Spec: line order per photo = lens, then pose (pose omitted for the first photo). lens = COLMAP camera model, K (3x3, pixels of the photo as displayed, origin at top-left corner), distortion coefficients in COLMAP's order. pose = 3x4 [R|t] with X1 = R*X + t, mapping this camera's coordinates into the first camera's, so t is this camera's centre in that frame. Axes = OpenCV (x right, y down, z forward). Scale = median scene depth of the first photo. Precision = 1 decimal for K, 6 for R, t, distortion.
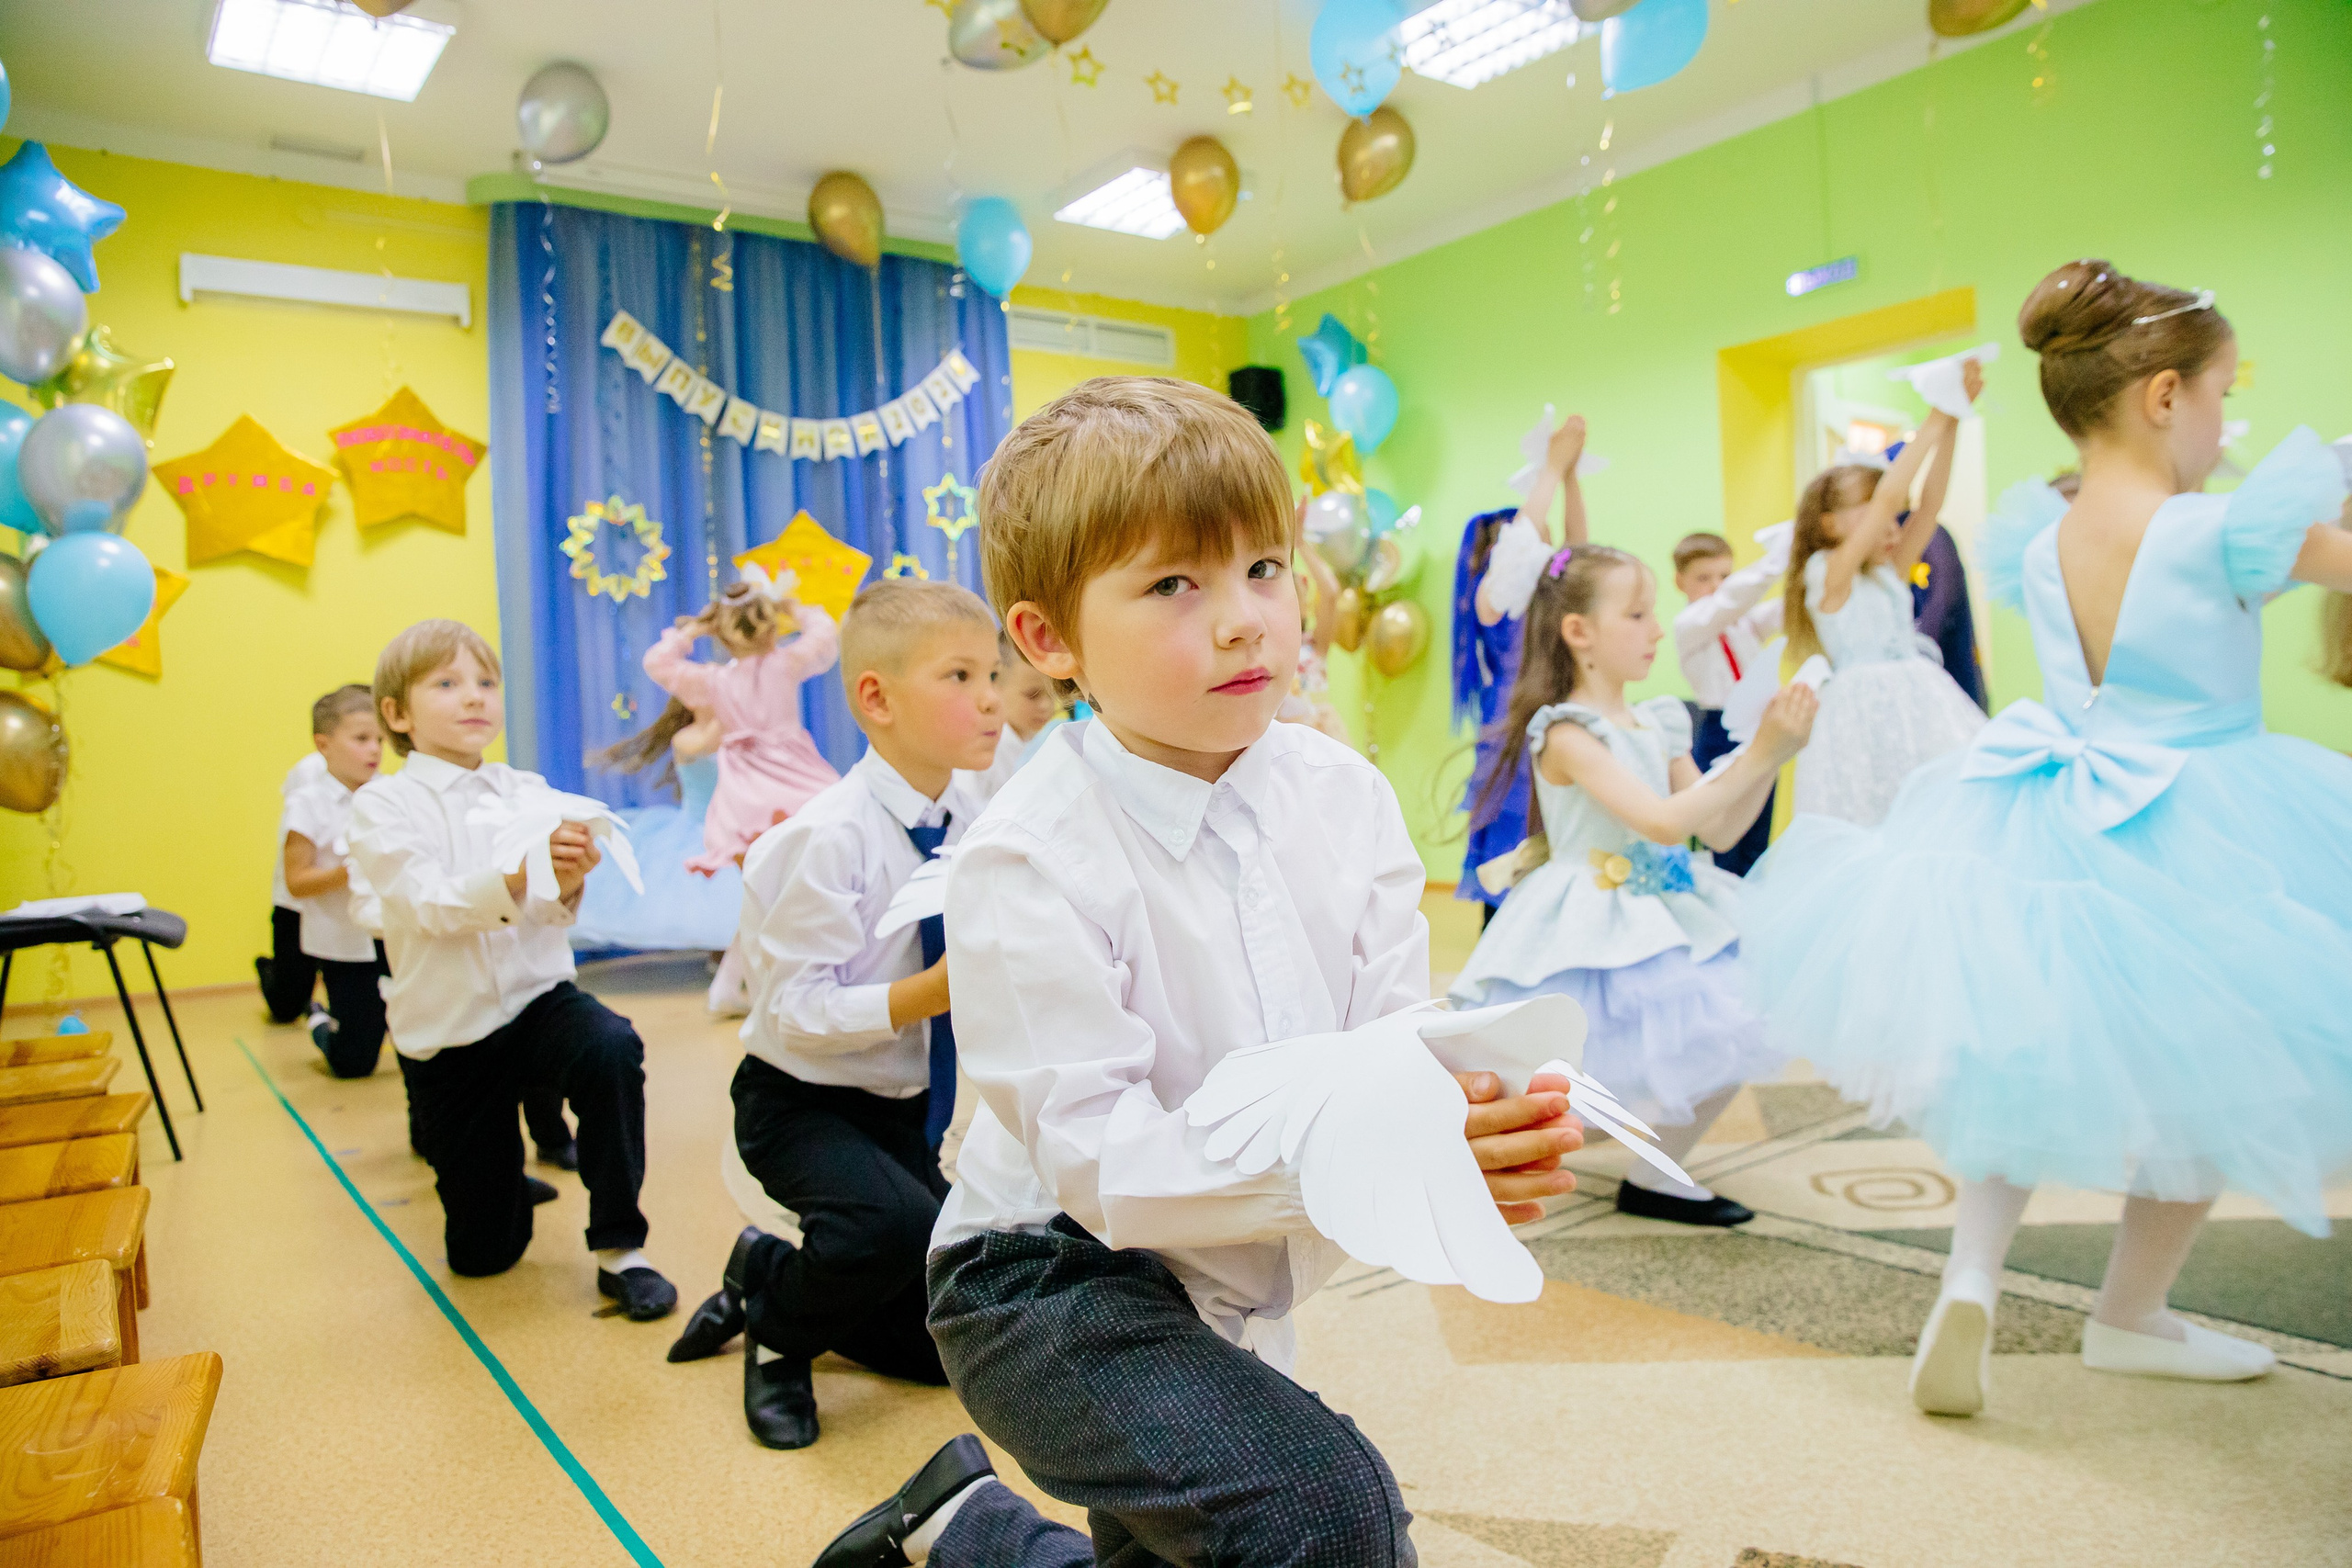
lens RADIAL K [[1588.2, 0, 1161.6], [0, 1588.2, 790.2], [0, 0, 1]] dist [-0.012191, -0.001821]
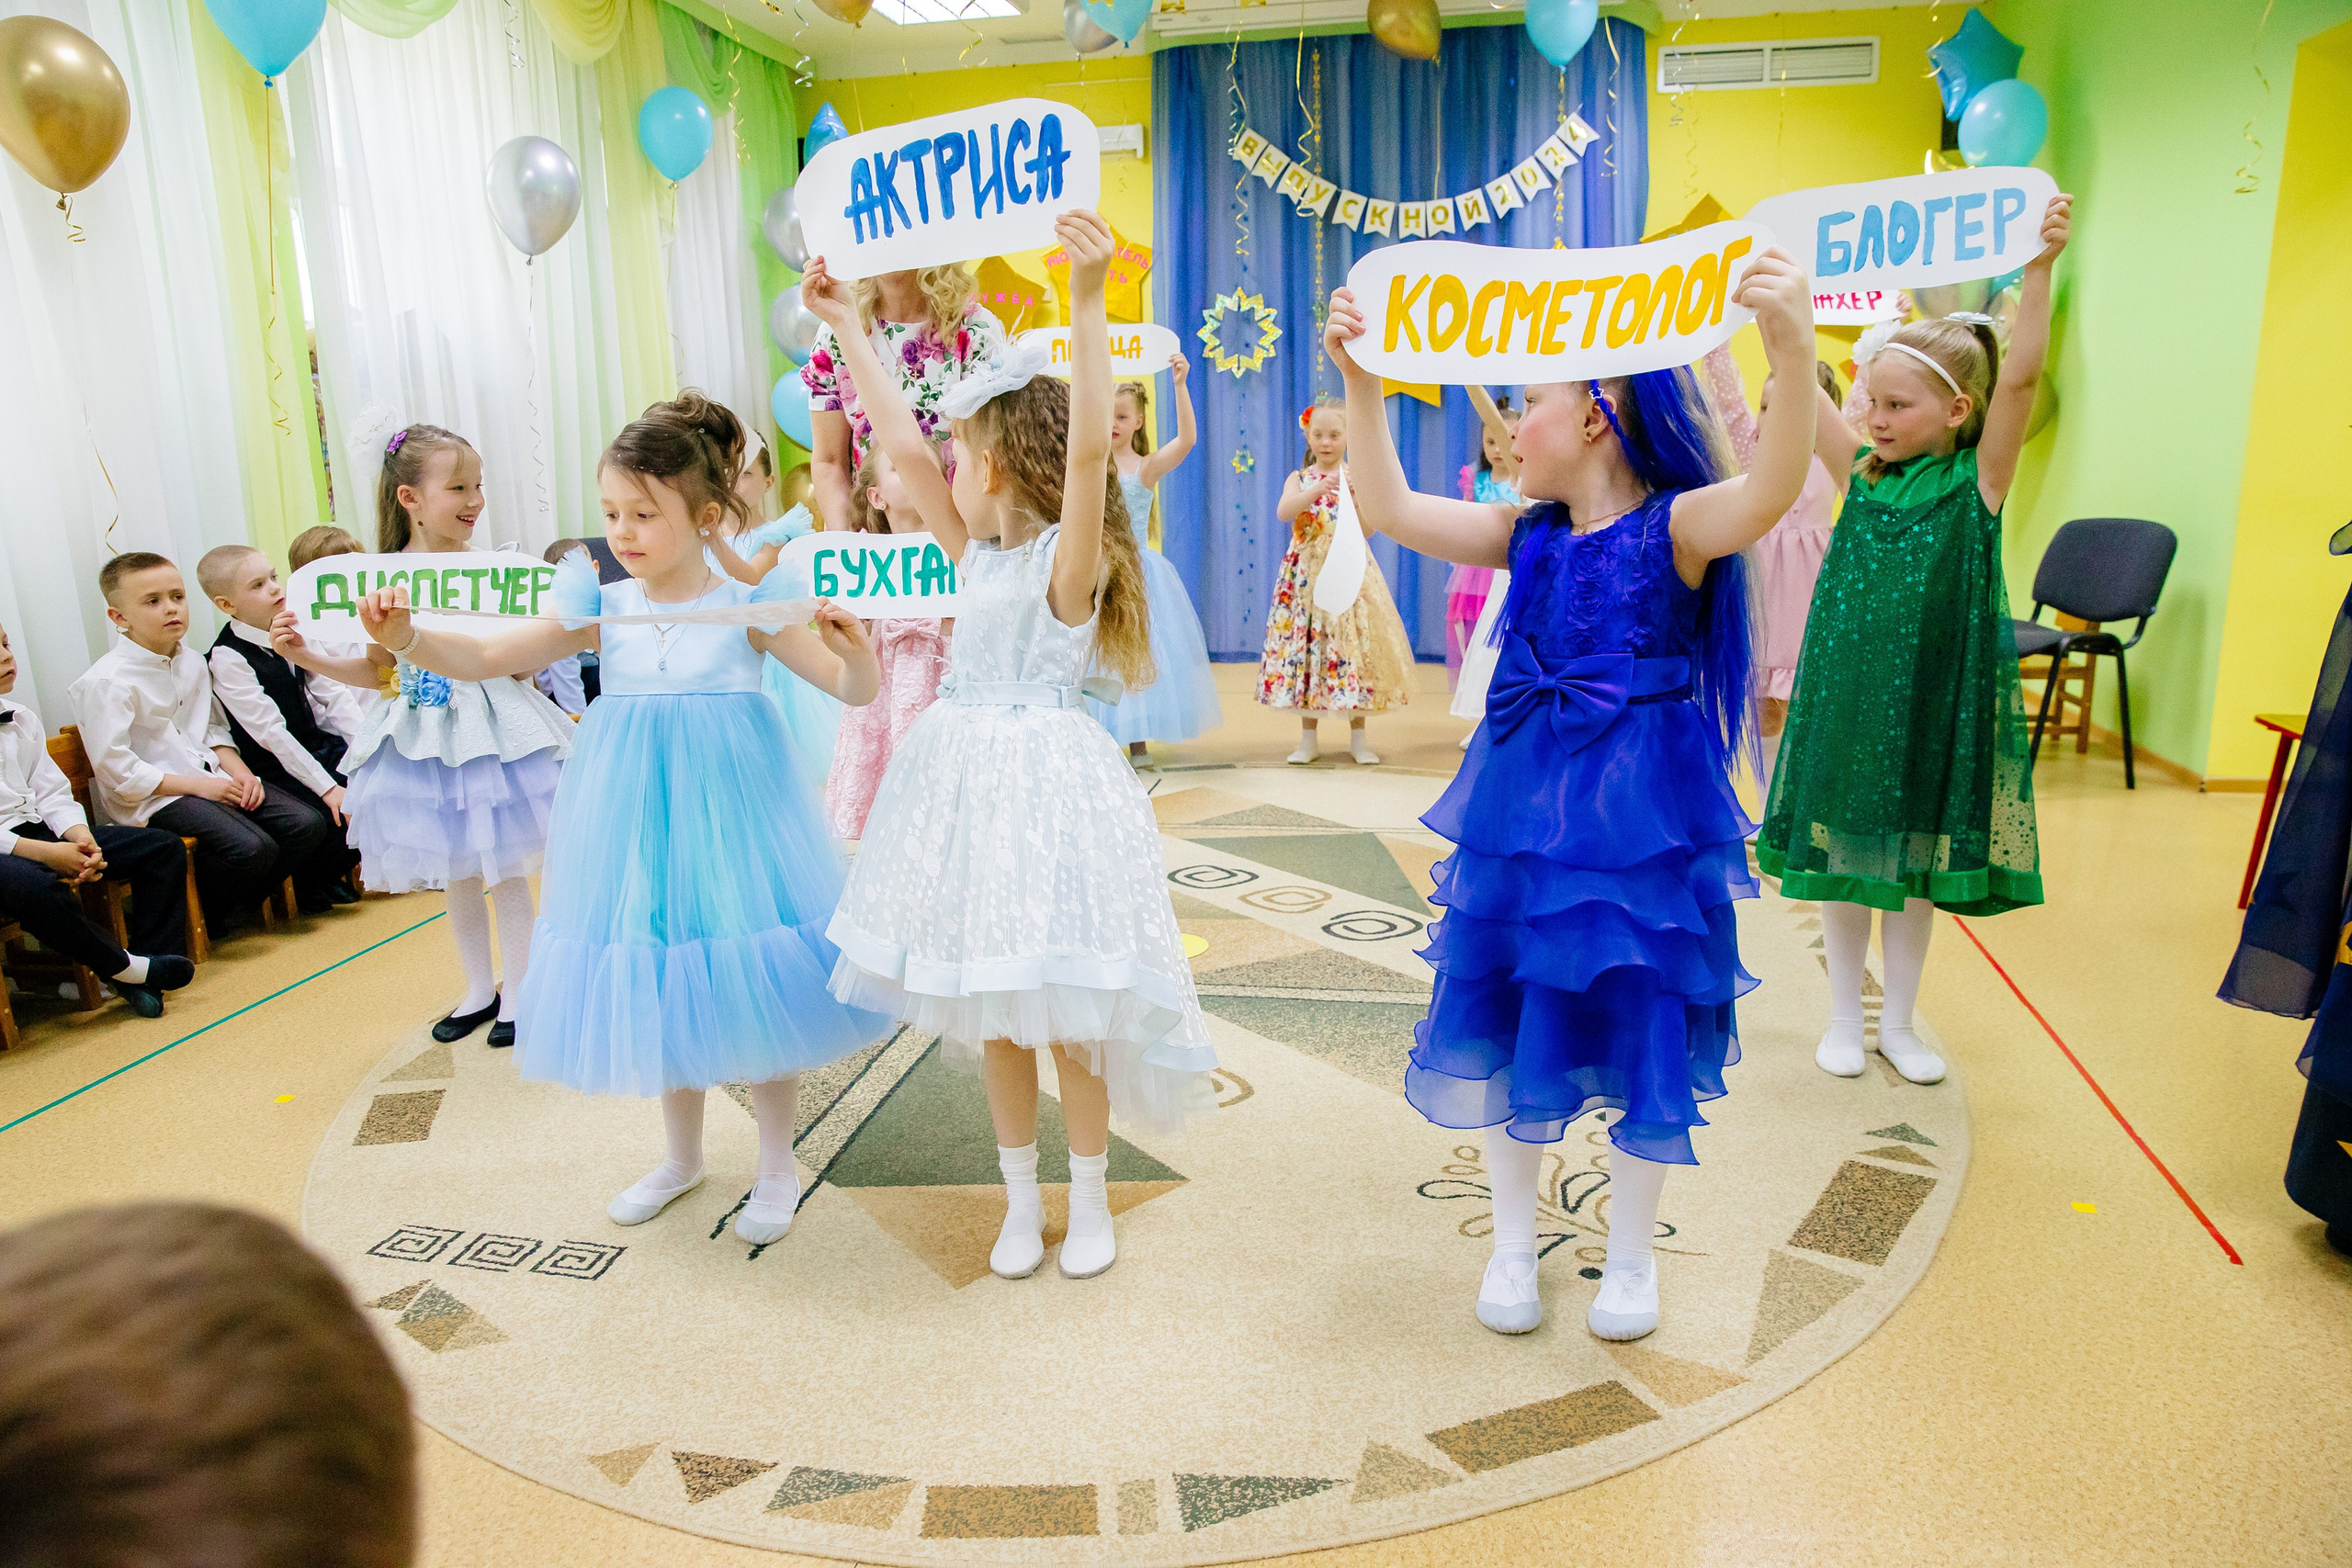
lens RADIAL K [[1588.2, 0, 1185.5], [0, 1588.2, 790.3], [0, 0, 1]] dist [-0.012191, -0.001821]
pose [[0.805513, 0.132872, -0.577490, 0.367841], [-0.022720, 0.980746, 0.193964, -0.040015], [0.592143, -0.143120, 0.793022, -0.051496]]
